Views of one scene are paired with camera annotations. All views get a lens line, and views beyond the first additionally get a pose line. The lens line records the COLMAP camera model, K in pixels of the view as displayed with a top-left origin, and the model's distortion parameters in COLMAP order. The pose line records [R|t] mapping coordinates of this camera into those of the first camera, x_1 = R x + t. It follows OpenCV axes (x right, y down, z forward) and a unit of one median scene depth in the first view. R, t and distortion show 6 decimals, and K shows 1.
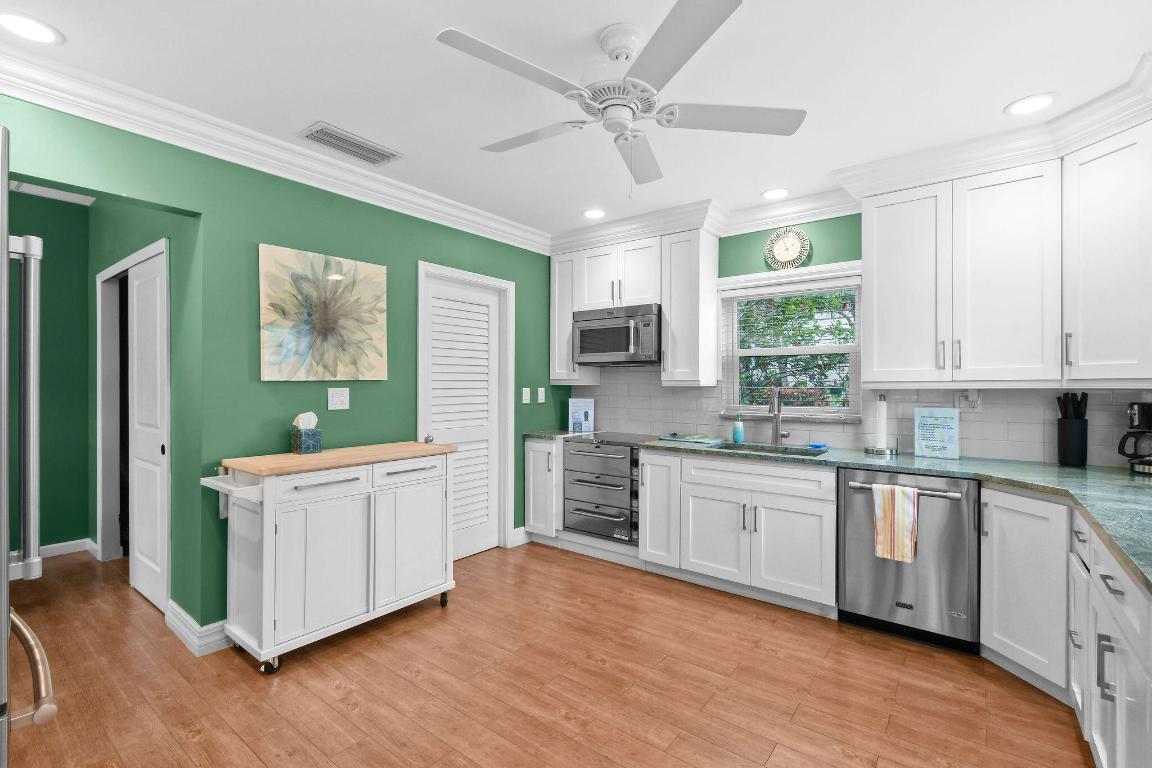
lens RADIAL K [[521.4, 0, 580.6], [0, 521.4, 382.7], [0, 0, 1]] dist [0.001258, -0.000036]
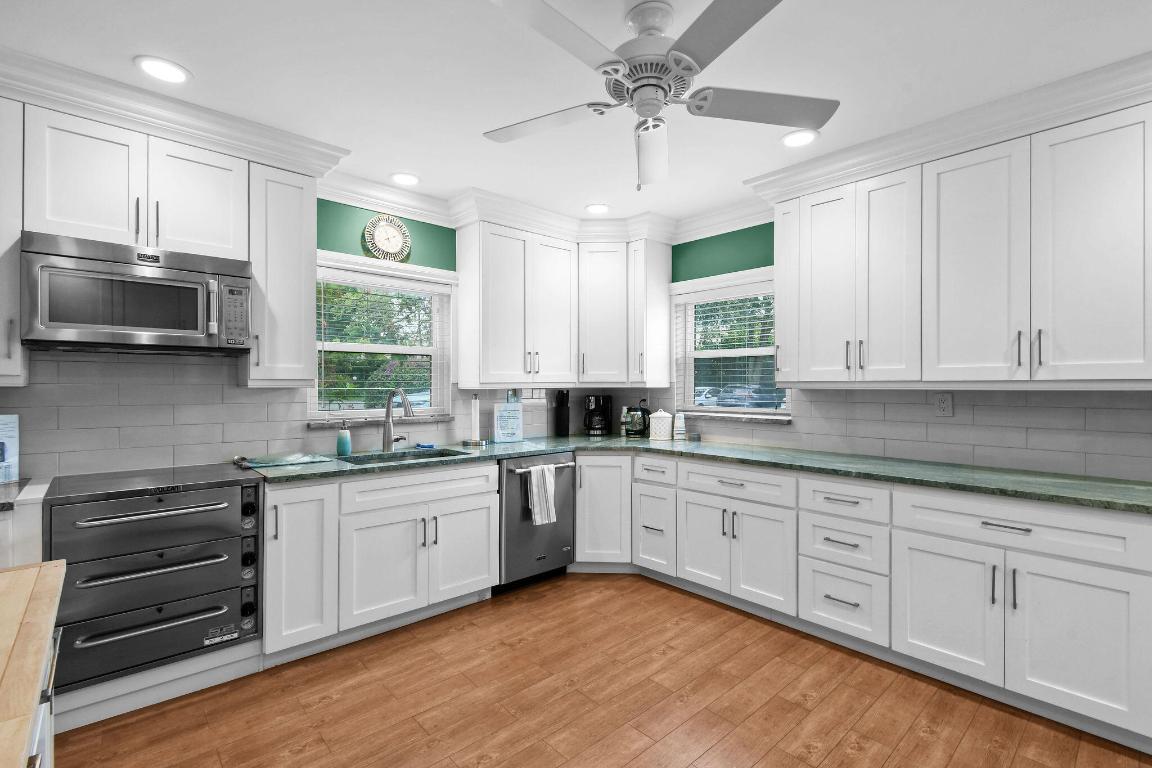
lens RADIAL K [[521.4, 0, 580.6], [0, 521.4, 382.7], [0, 0, 1]] dist [0.001258, -0.000036]
pose [[0.173153, 0.000988, 0.984894, -0.517272], [-0.005220, 0.999986, -0.000086, -0.002659], [-0.984881, -0.005126, 0.173156, 0.567530]]
